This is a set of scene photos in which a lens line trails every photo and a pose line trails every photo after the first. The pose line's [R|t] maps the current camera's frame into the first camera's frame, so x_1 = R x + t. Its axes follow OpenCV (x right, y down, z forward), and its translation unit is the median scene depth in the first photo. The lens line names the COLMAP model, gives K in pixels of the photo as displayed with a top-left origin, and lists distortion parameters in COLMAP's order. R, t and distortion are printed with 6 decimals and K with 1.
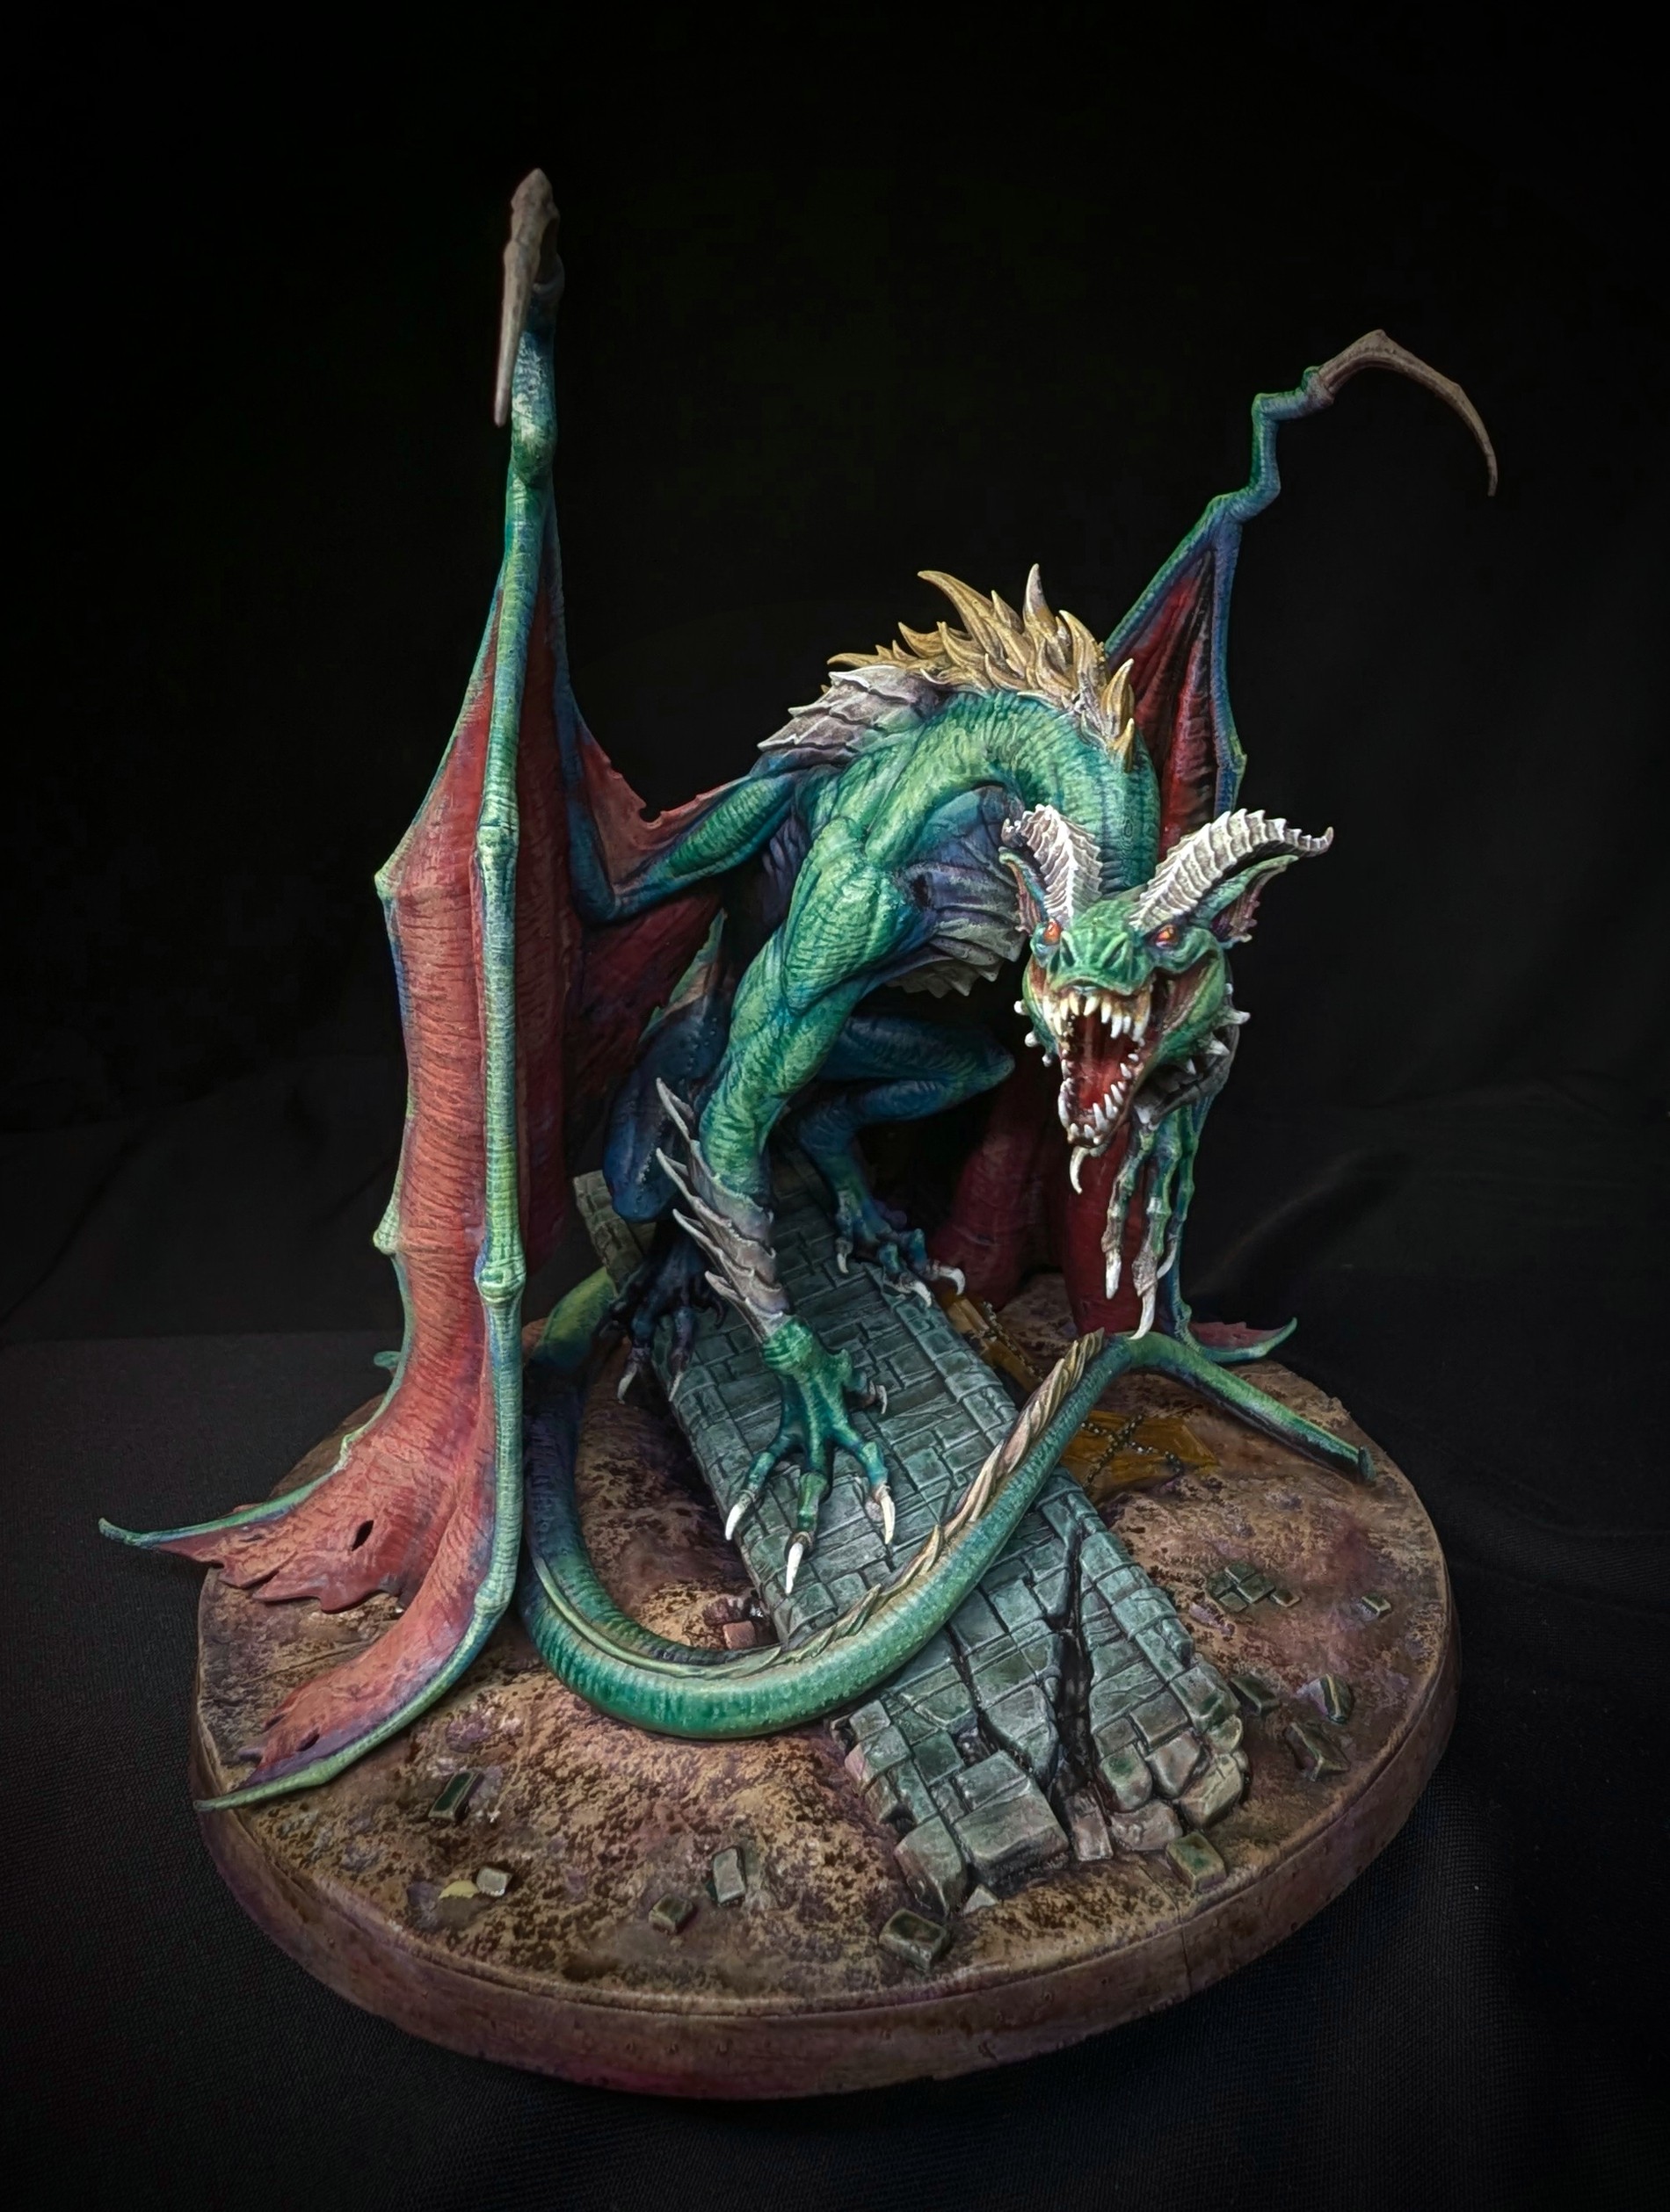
lens RADIAL K [[889.8, 0, 837.4], [0, 889.8, 1115.8], [0, 0, 1]] dist [-0.001586, -0.000094]
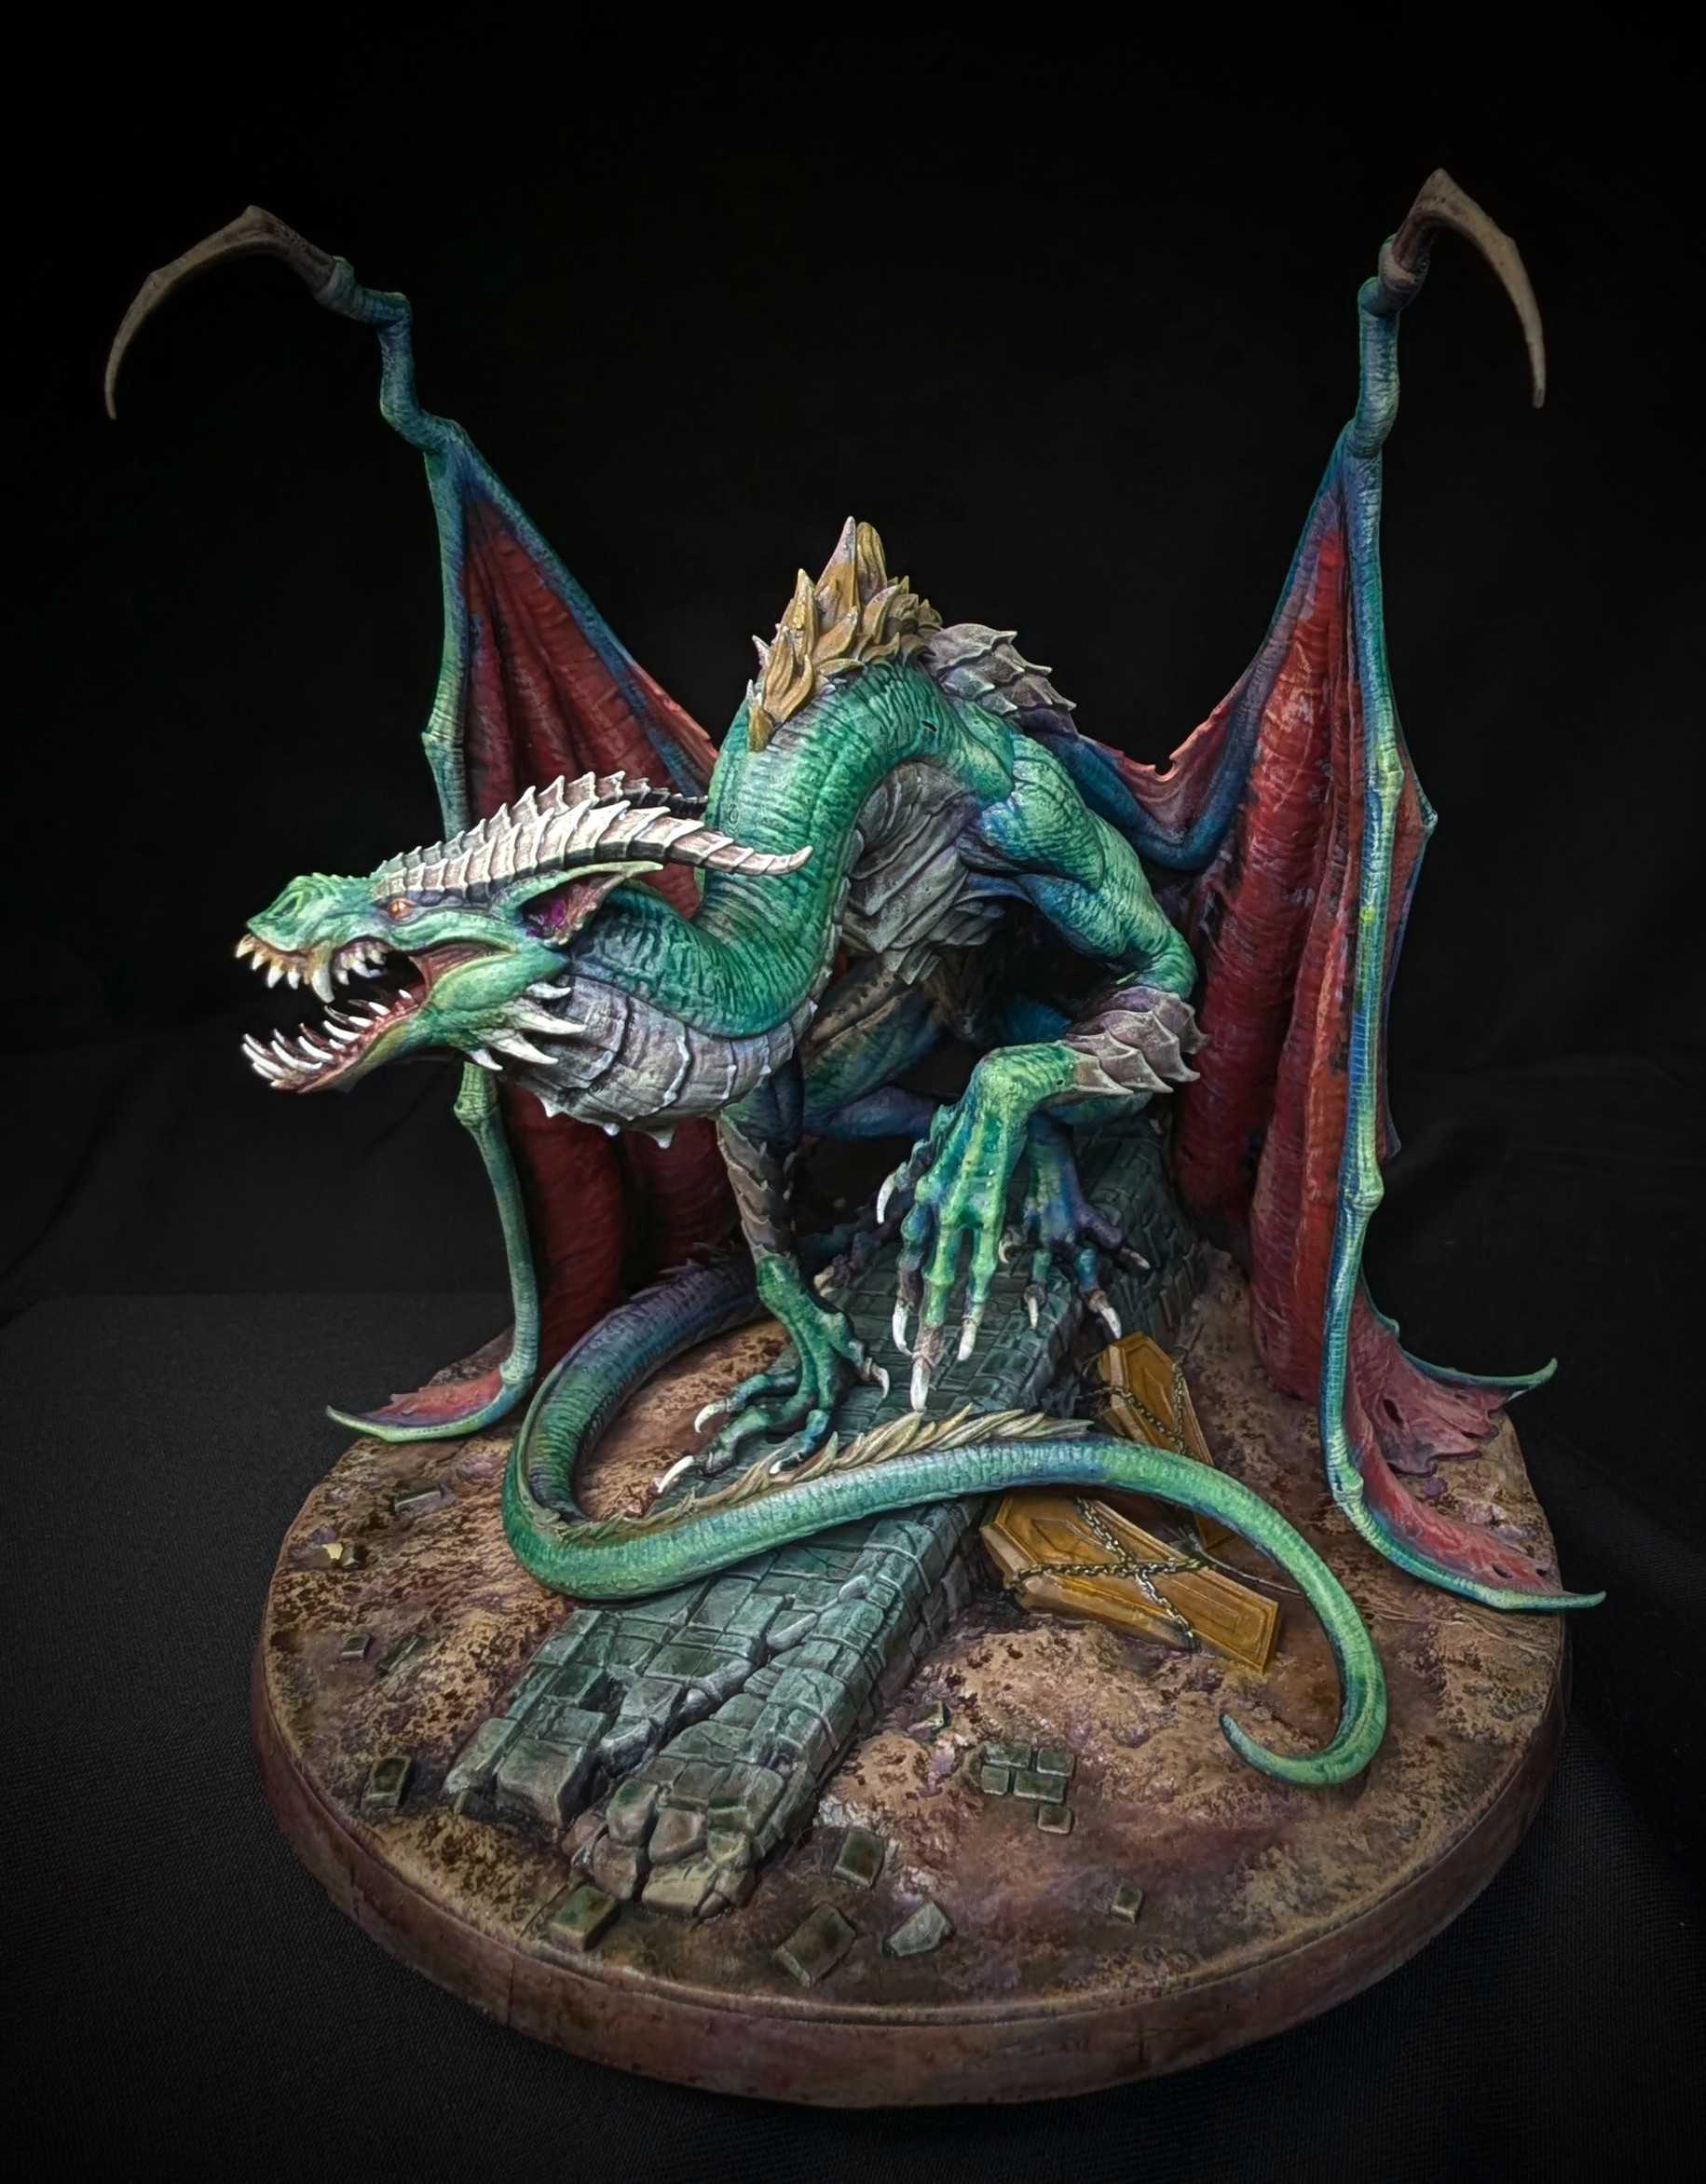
lens RADIAL K [[902.2, 0, 854.7], [0, 902.2, 1081.2], [0, 0, 1]] dist [-0.000469, 0.000130]
pose [[0.817845, 0.301632, -0.490048, 0.679734], [-0.285665, 0.952079, 0.109270, -0.141767], [0.499524, 0.050624, 0.864819, 0.234394]]
